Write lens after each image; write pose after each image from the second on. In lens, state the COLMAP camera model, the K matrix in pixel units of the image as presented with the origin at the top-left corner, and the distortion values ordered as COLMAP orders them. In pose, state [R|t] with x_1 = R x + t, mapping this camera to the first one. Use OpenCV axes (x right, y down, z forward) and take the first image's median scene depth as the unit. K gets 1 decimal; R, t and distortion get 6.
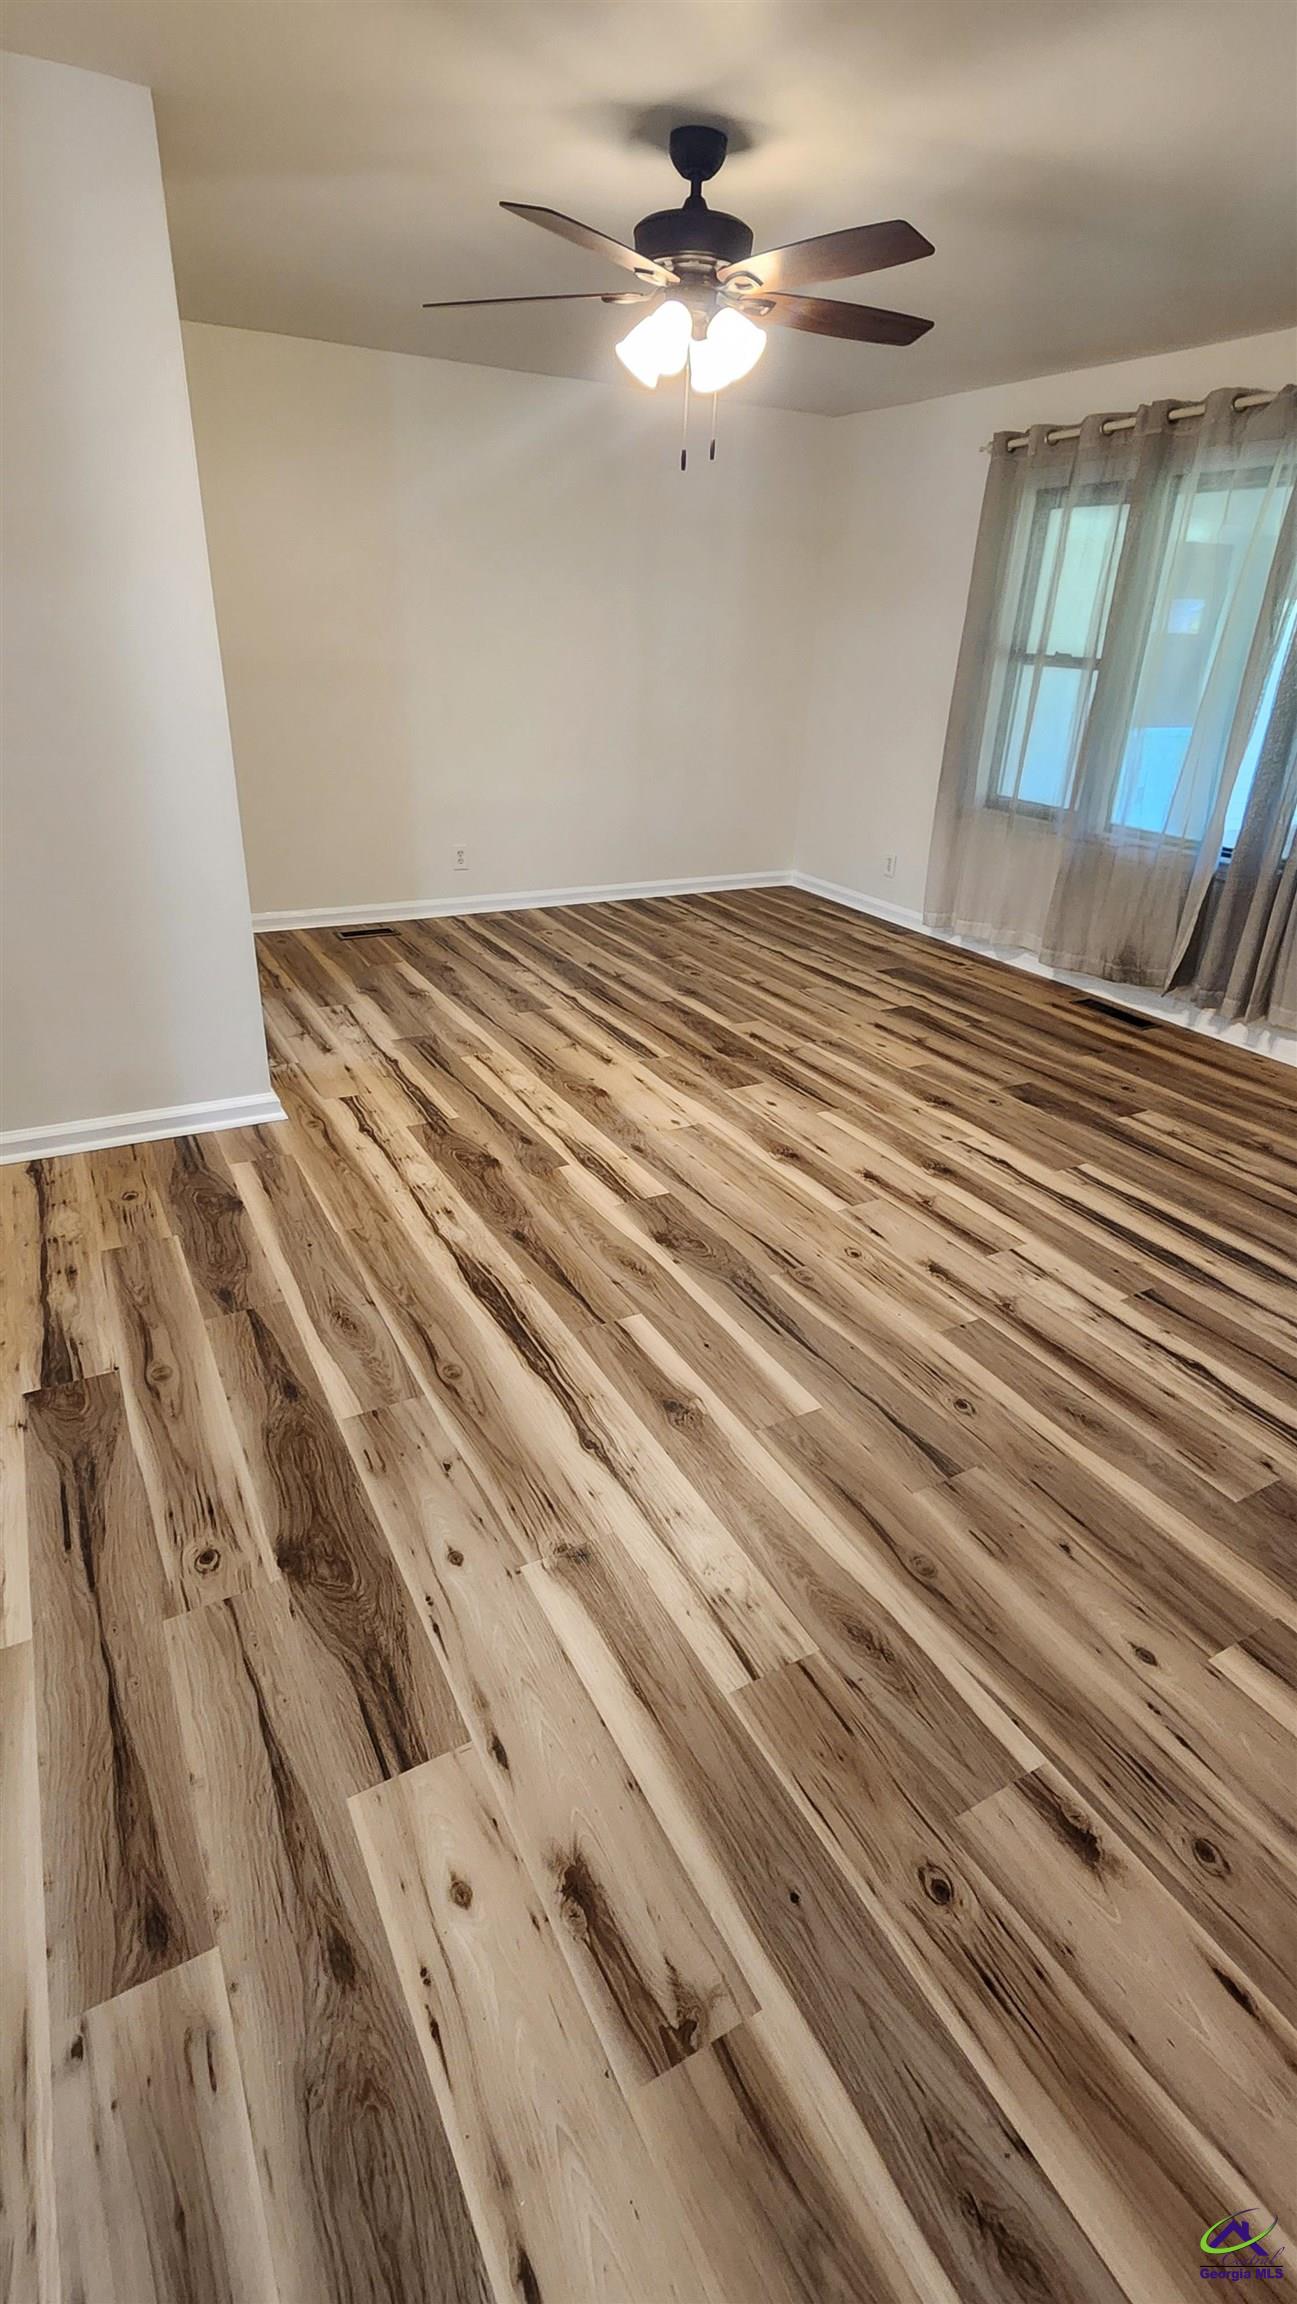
lens RADIAL K [[1081.3, 0, 649.8], [0, 1081.3, 1133.5], [0, 0, 1]] dist [-0.000261, 0.001043]
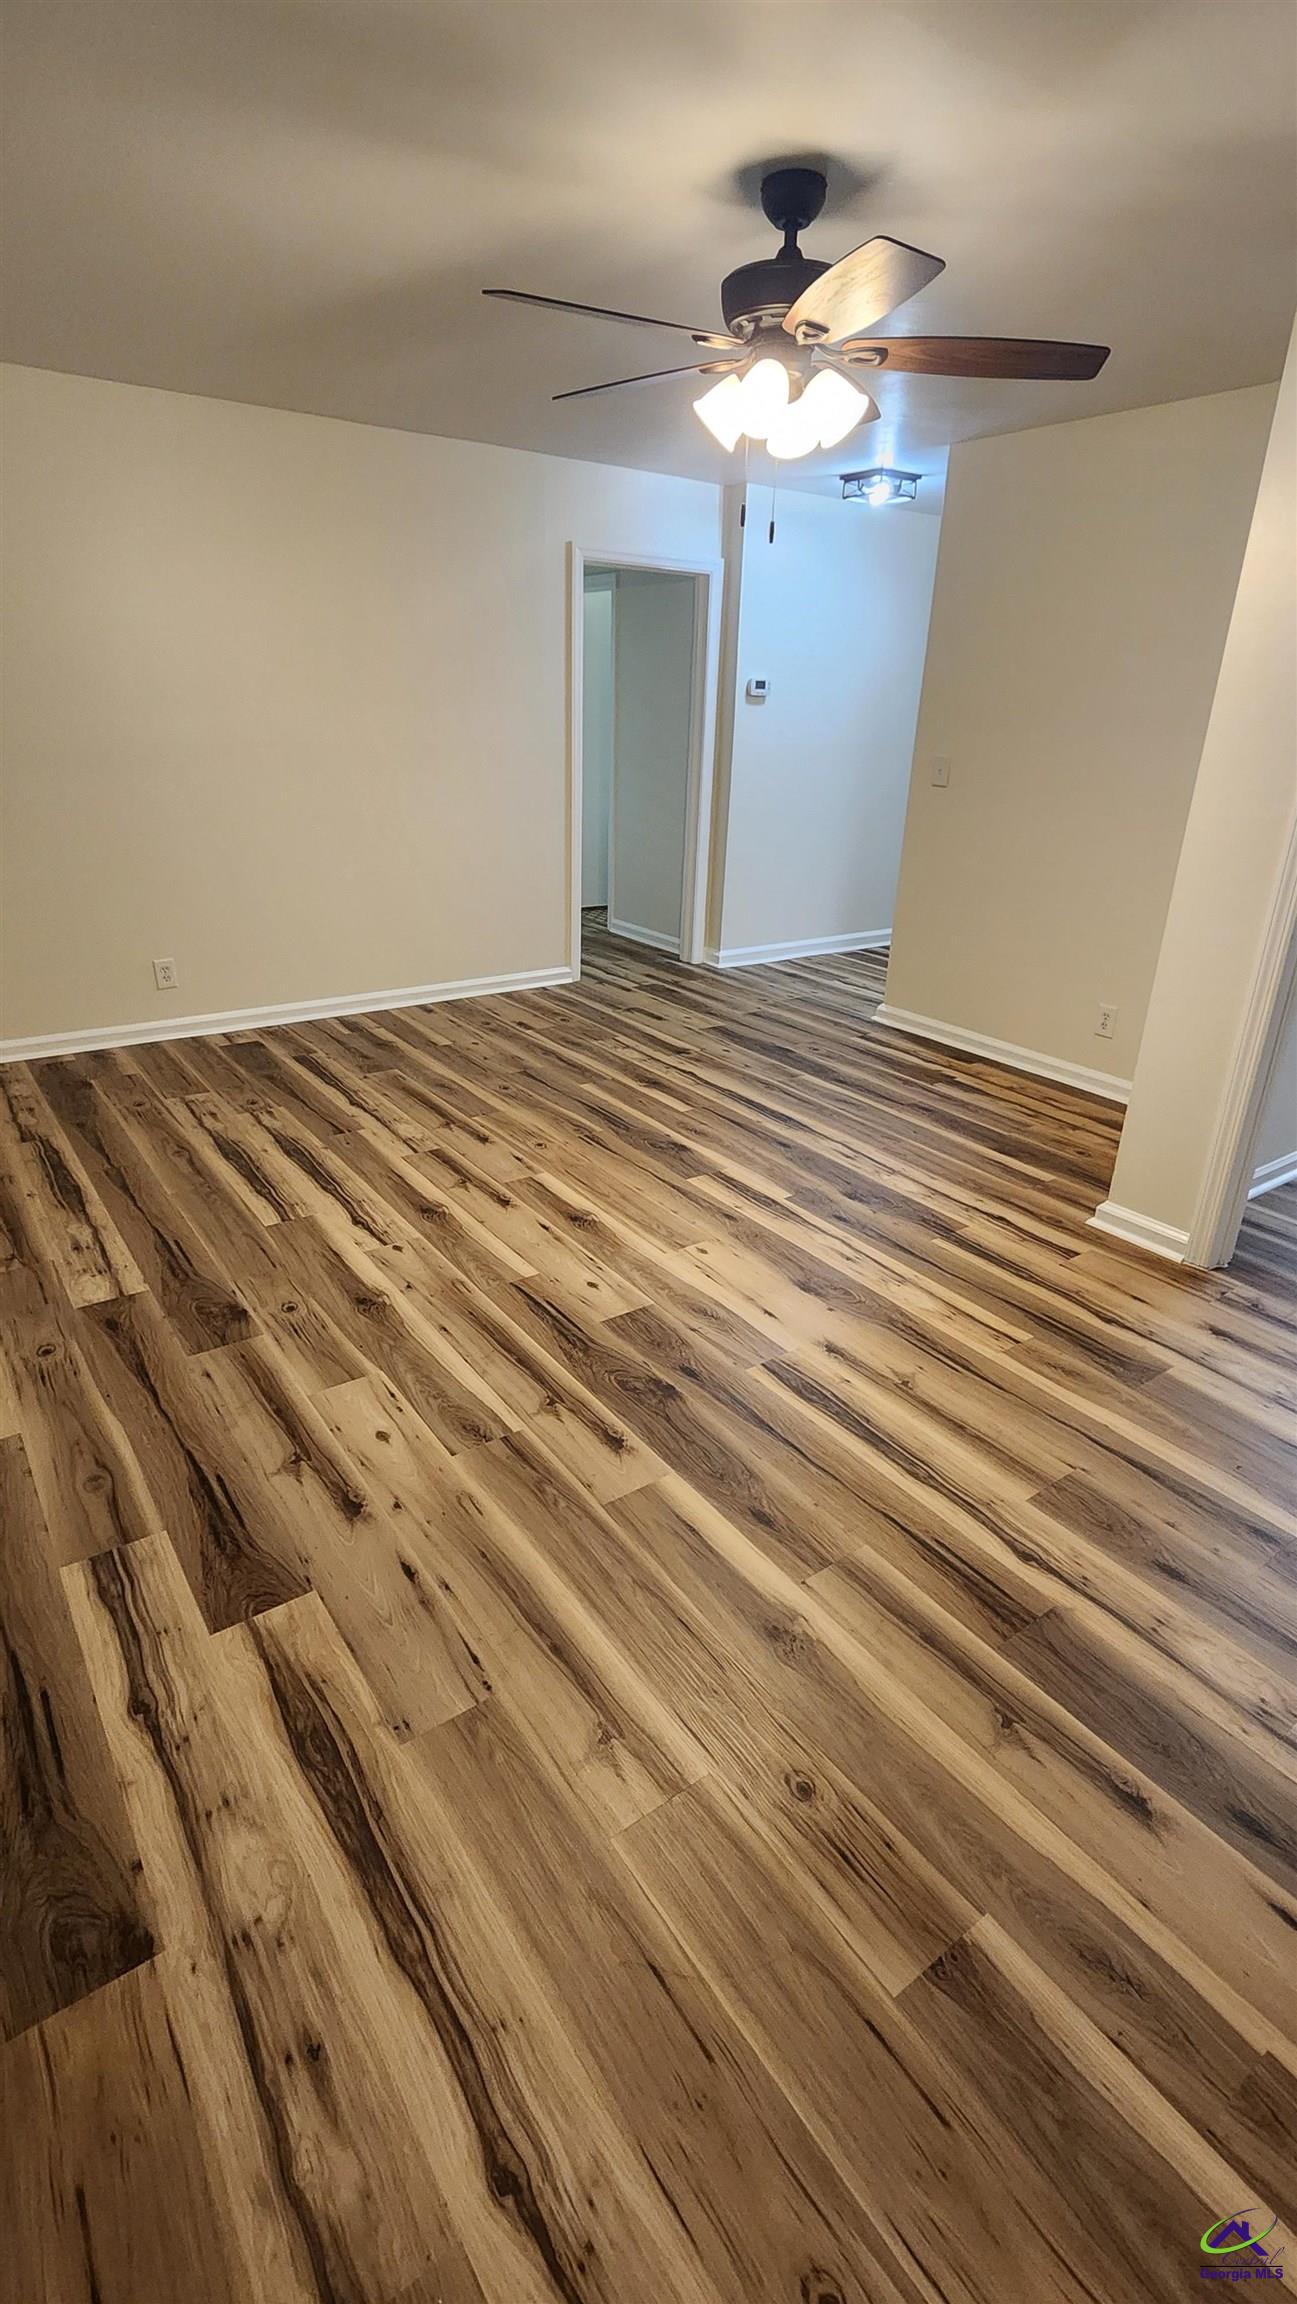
lens RADIAL K [[1081.3, 0, 655.3], [0, 1081.3, 1134.4], [0, 0, 1]] dist [-0.000261, 0.001043]
pose [[-0.989881, -0.016152, -0.140980, 0.177384], [-0.114785, 0.675265, 0.728589, -0.675448], [0.083430, 0.737398, -0.670286, 1.427281]]
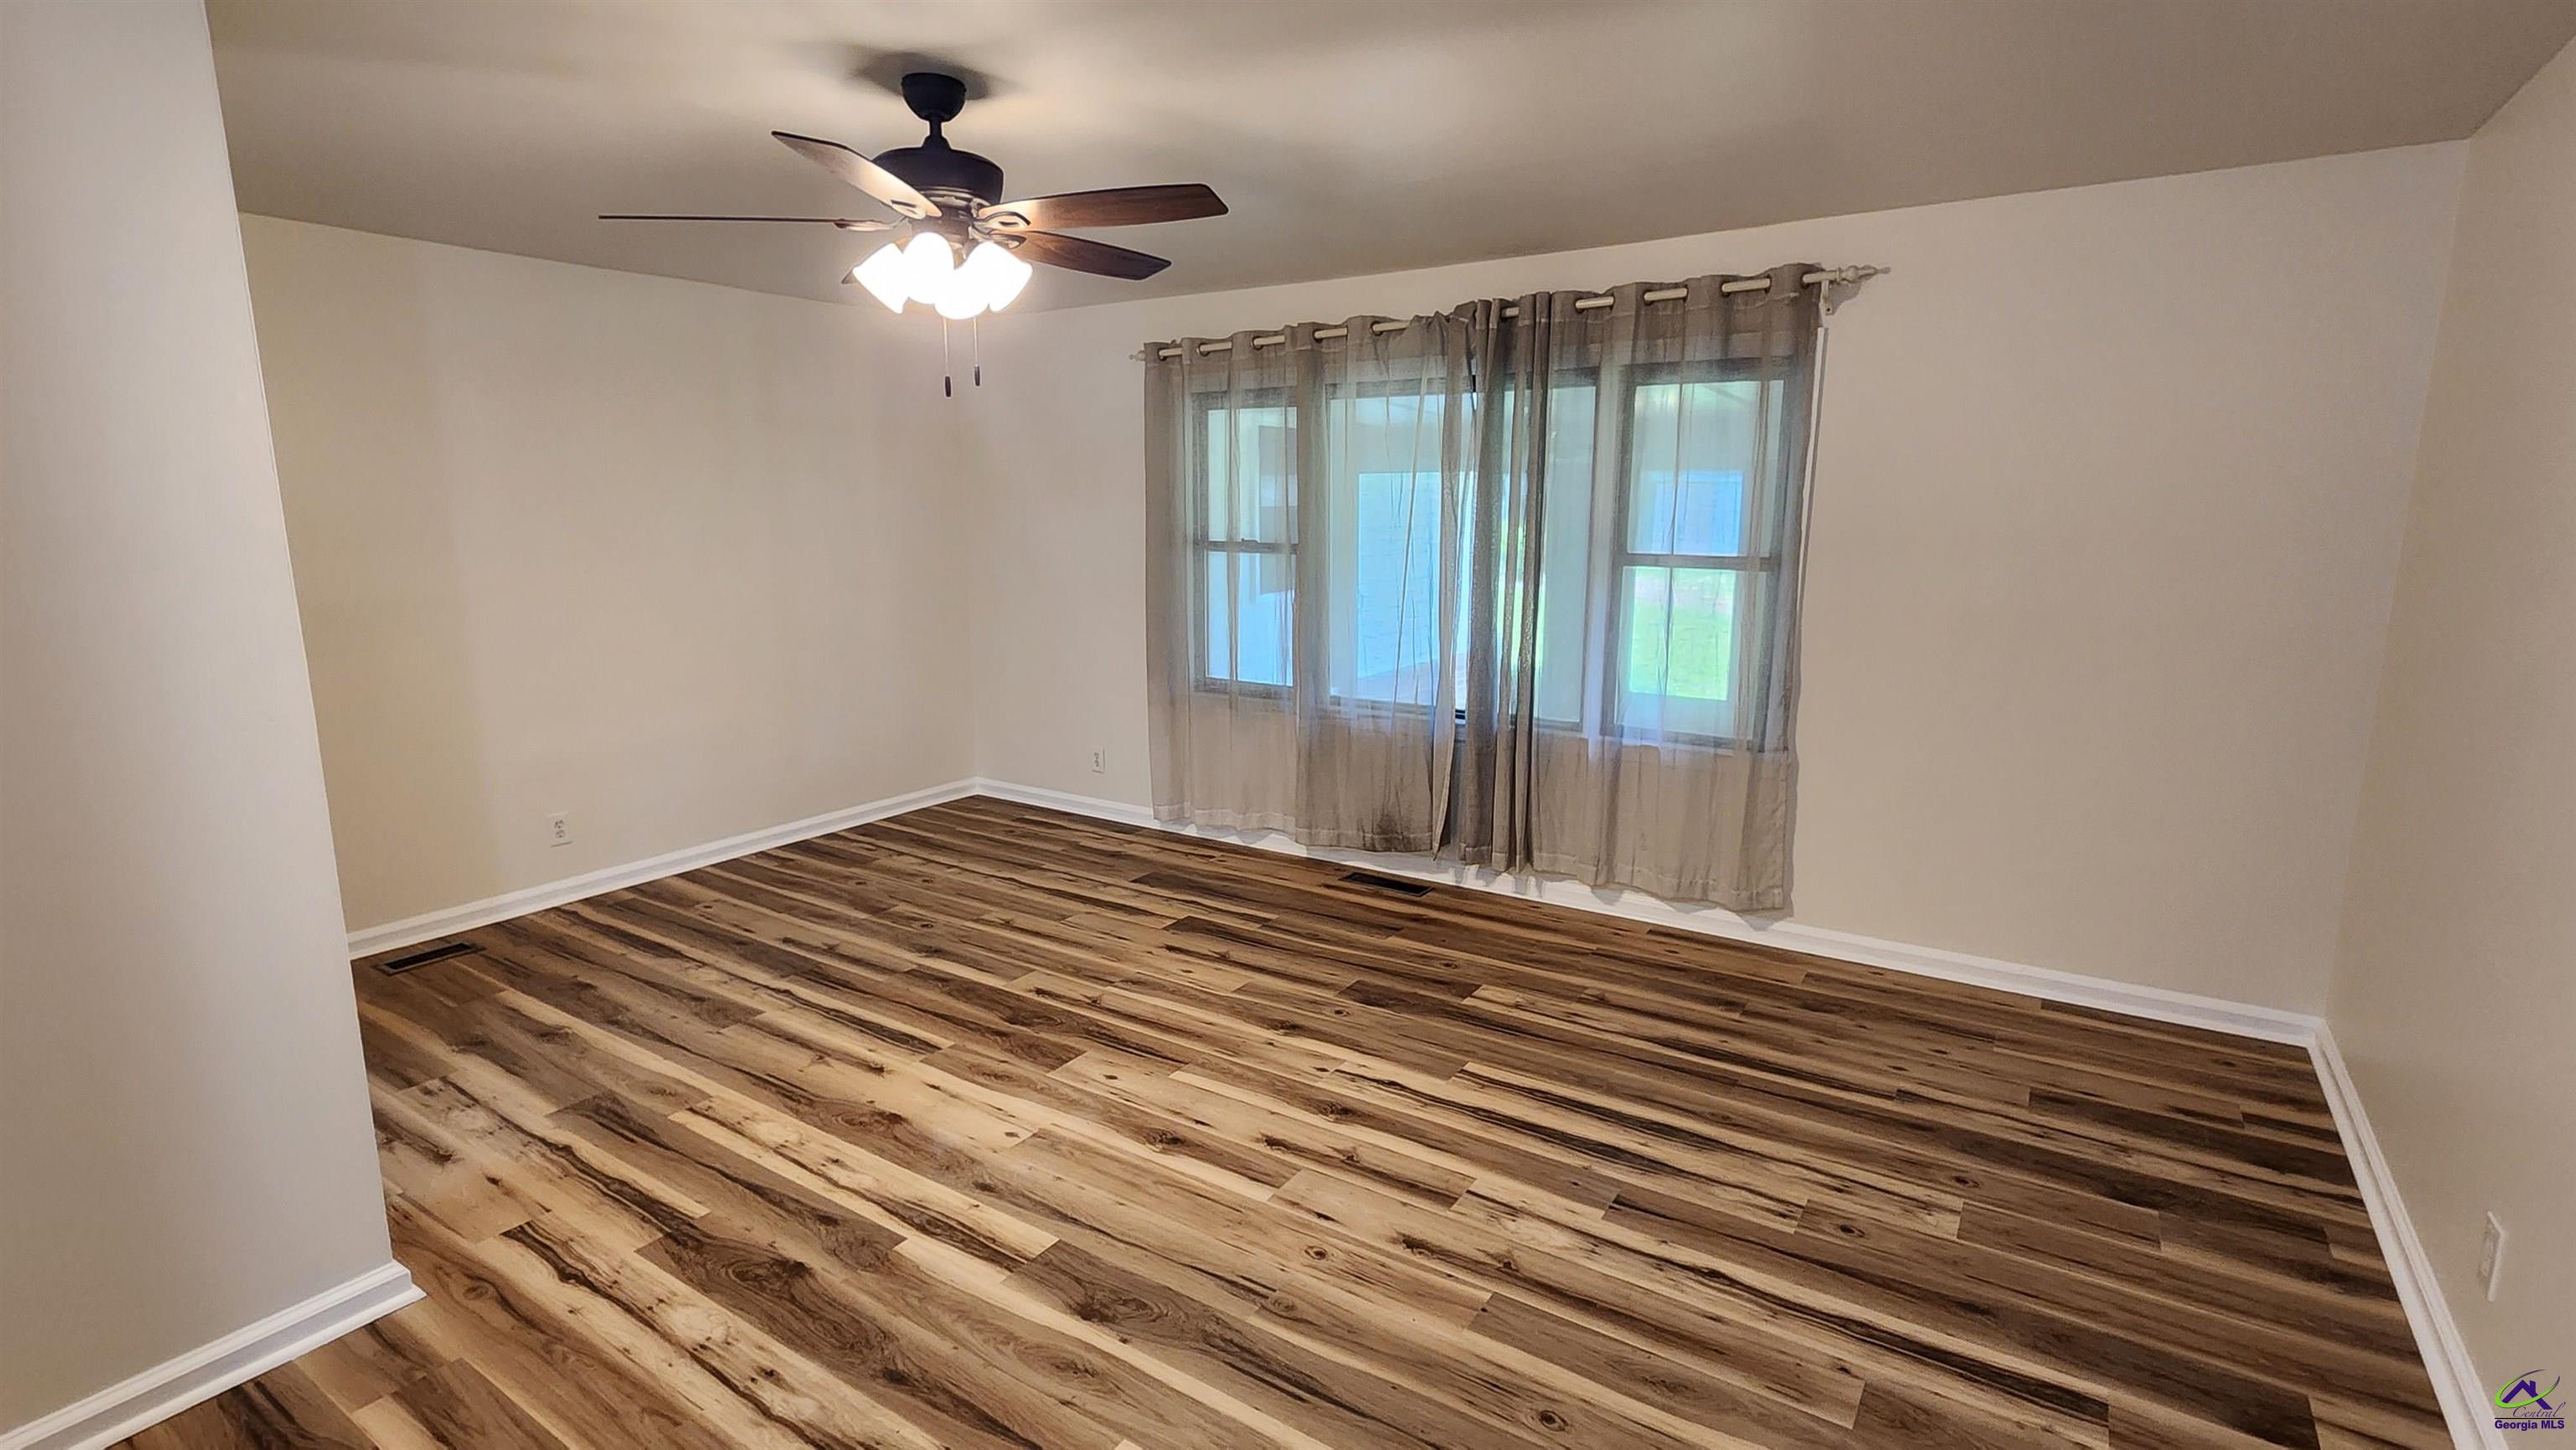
lens RADIAL K [[1209.1, 0, 1267.7], [0, 1209.1, 724.6], [0, 0, 1]] dist [-0.000261, 0.001043]
pose [[0.889582, -0.122473, 0.440050, -0.149751], [0.226732, 0.954717, -0.192636, -0.078041], [-0.396531, 0.271138, 0.877068, 0.073956]]
